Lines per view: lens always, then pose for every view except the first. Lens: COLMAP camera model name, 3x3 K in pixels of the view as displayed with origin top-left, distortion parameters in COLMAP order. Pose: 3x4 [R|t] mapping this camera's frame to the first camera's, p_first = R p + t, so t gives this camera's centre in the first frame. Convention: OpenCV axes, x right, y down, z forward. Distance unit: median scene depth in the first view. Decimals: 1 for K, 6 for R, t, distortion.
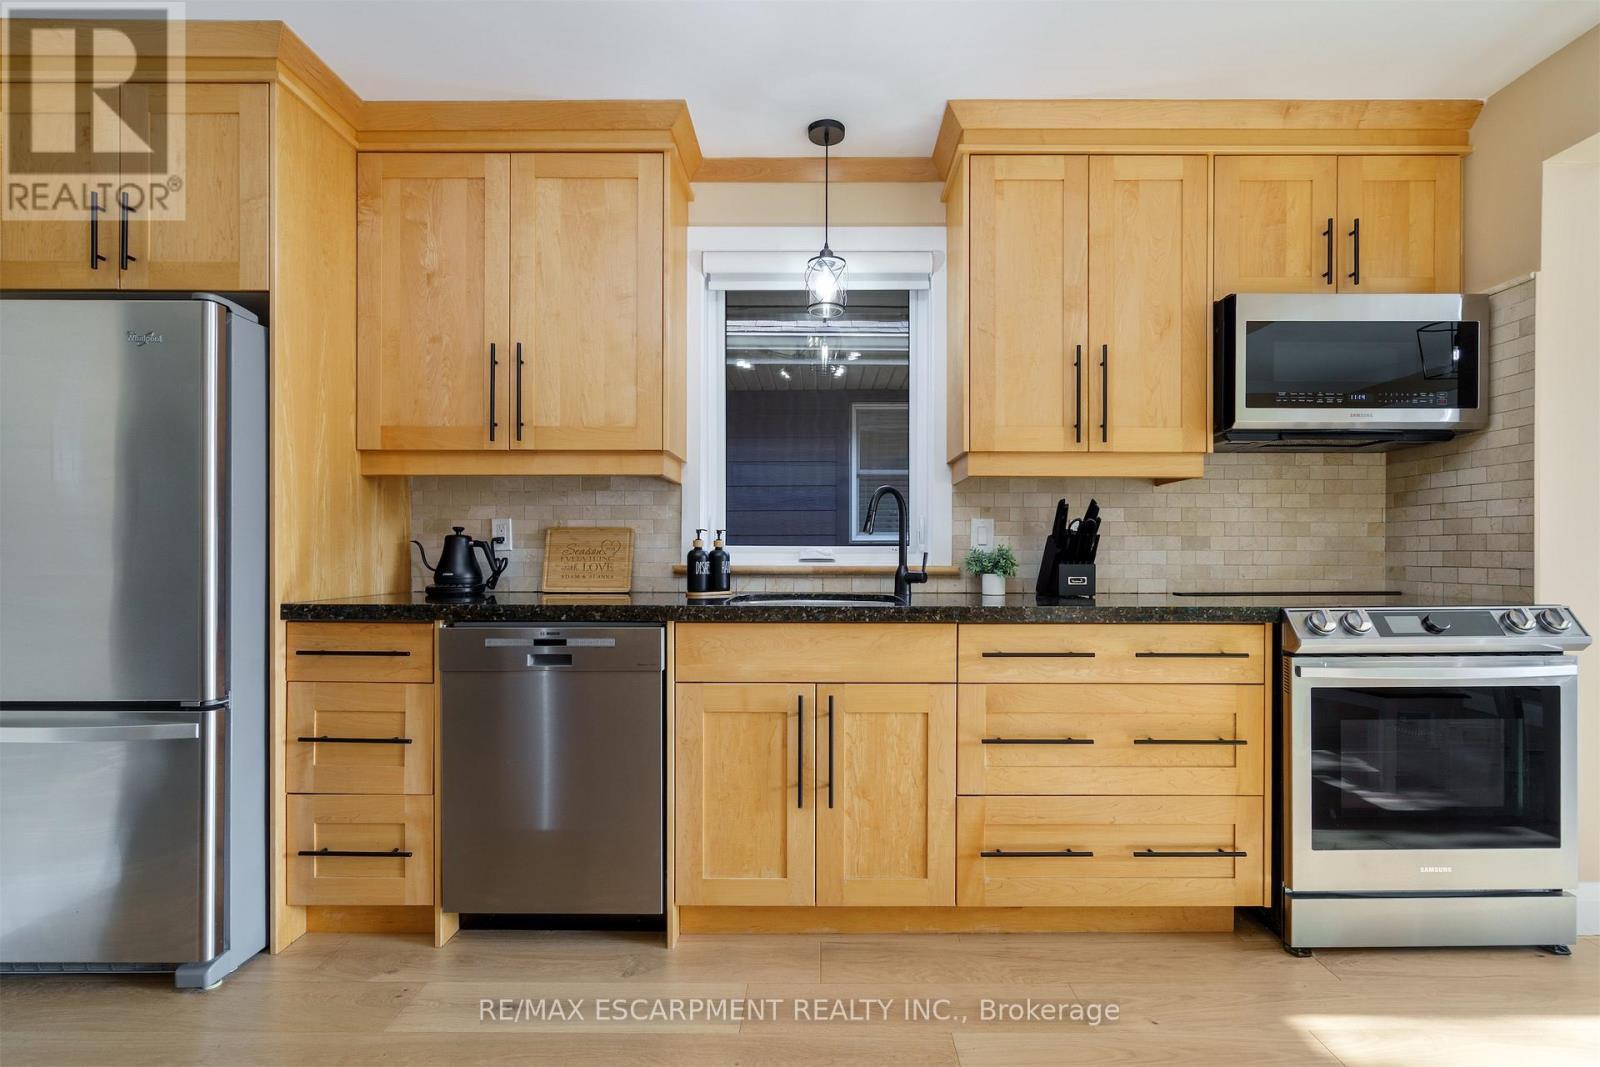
lens RADIAL K [[758.1, 0, 825.4], [0, 758.1, 552.1], [0, 0, 1]] dist [-0.000924, 0.000305]
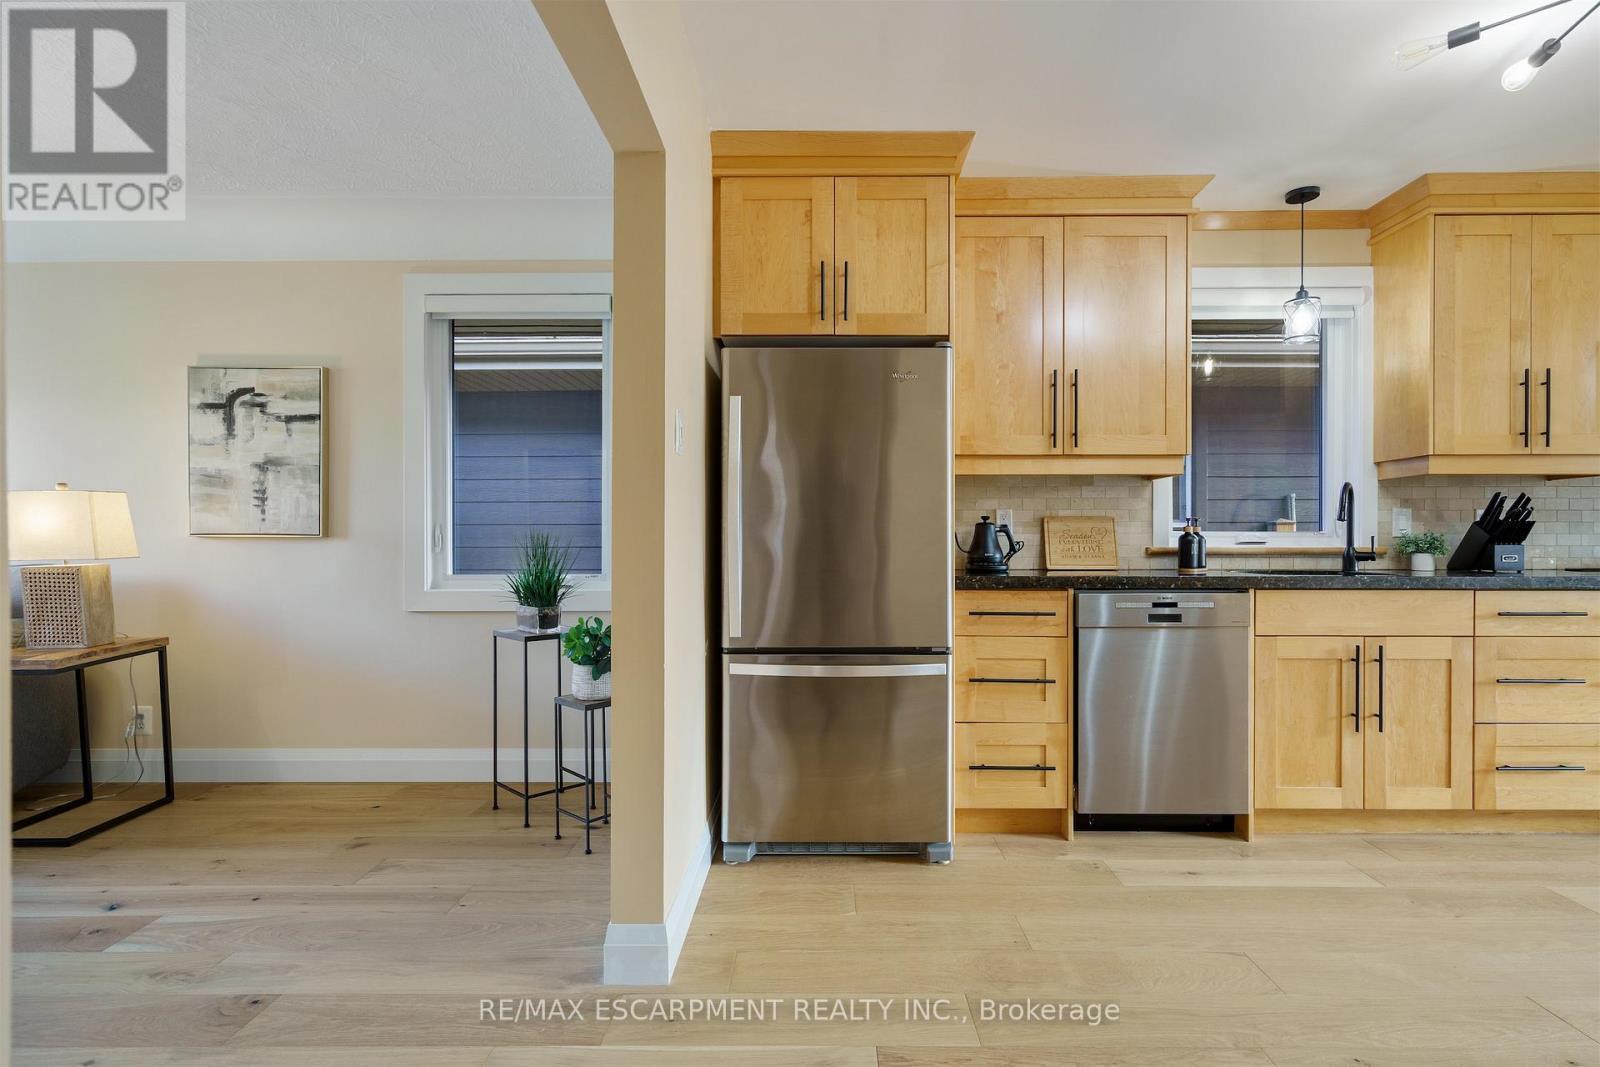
lens RADIAL K [[788.0, 0, 821.5], [0, 788.0, 547.4], [0, 0, 1]] dist [0.000704, 0.000528]
pose [[0.999938, -0.002639, -0.010812, -0.798347], [0.002713, 0.999973, 0.006827, 0.008367], [0.010794, -0.006856, 0.999918, -0.303738]]
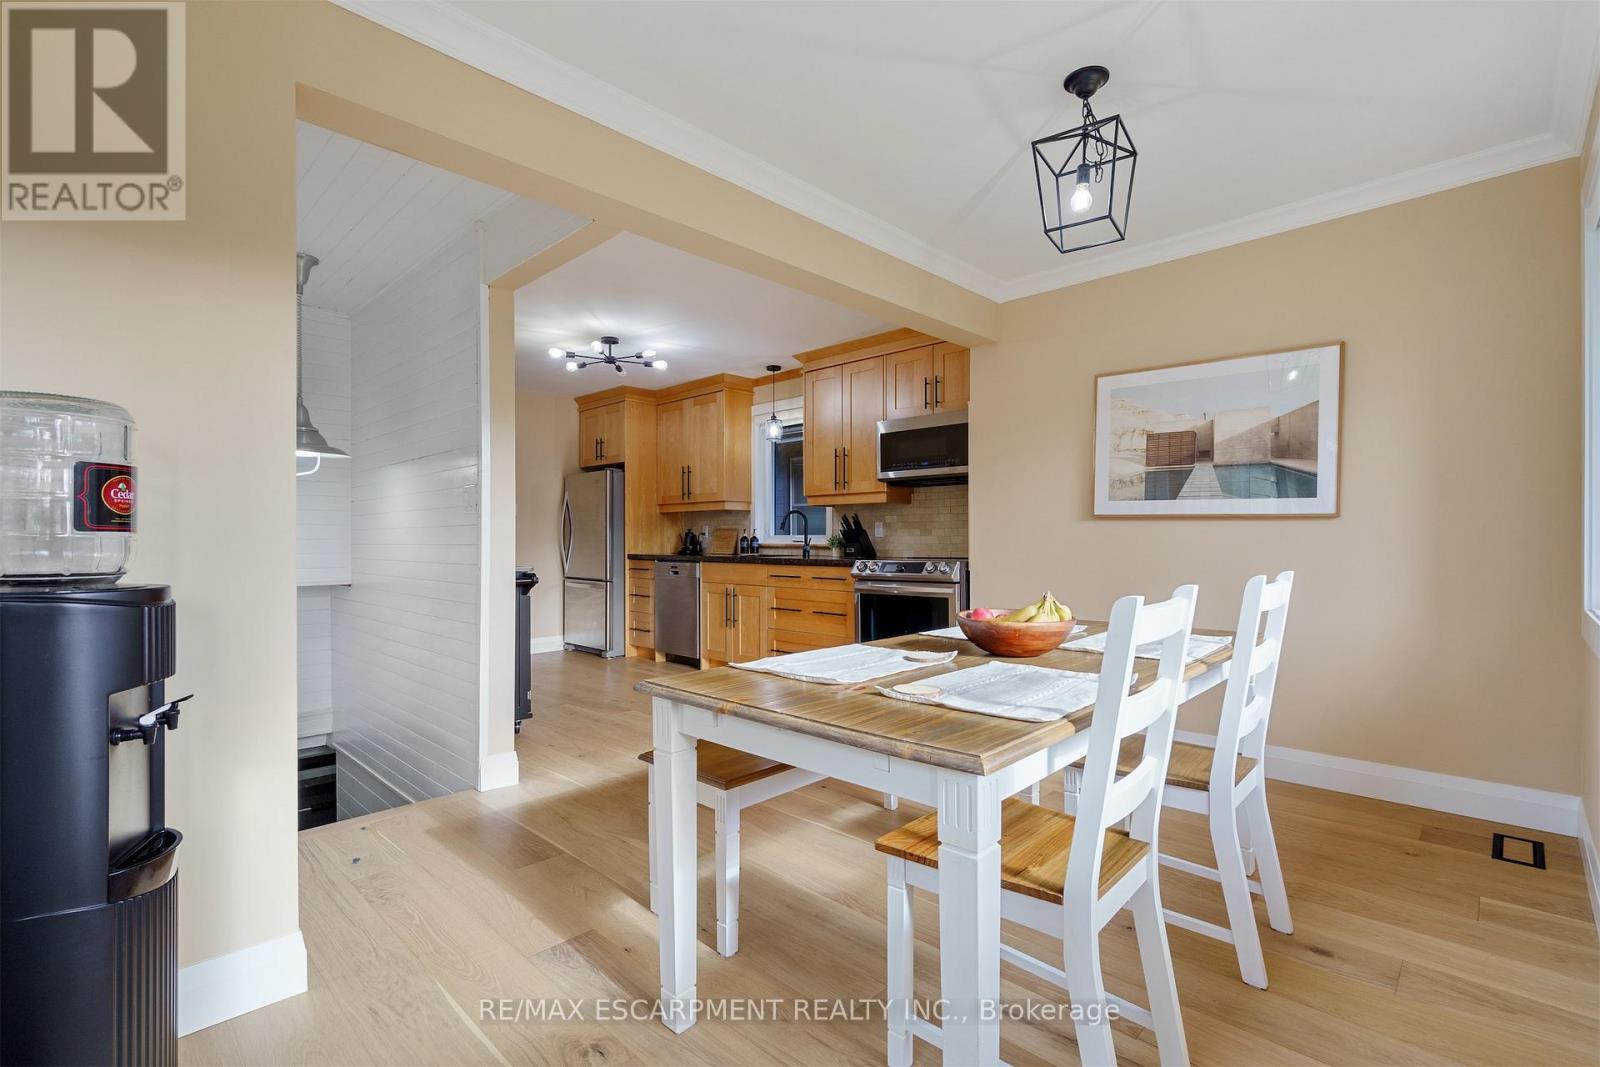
lens RADIAL K [[718.1, 0, 801.3], [0, 718.1, 537.8], [0, 0, 1]] dist [-0.001415, 0.000336]
pose [[0.720325, -0.005487, -0.693615, 1.761990], [0.001656, 0.999979, -0.006190, 0.015130], [0.693634, 0.003310, 0.720320, -0.652911]]
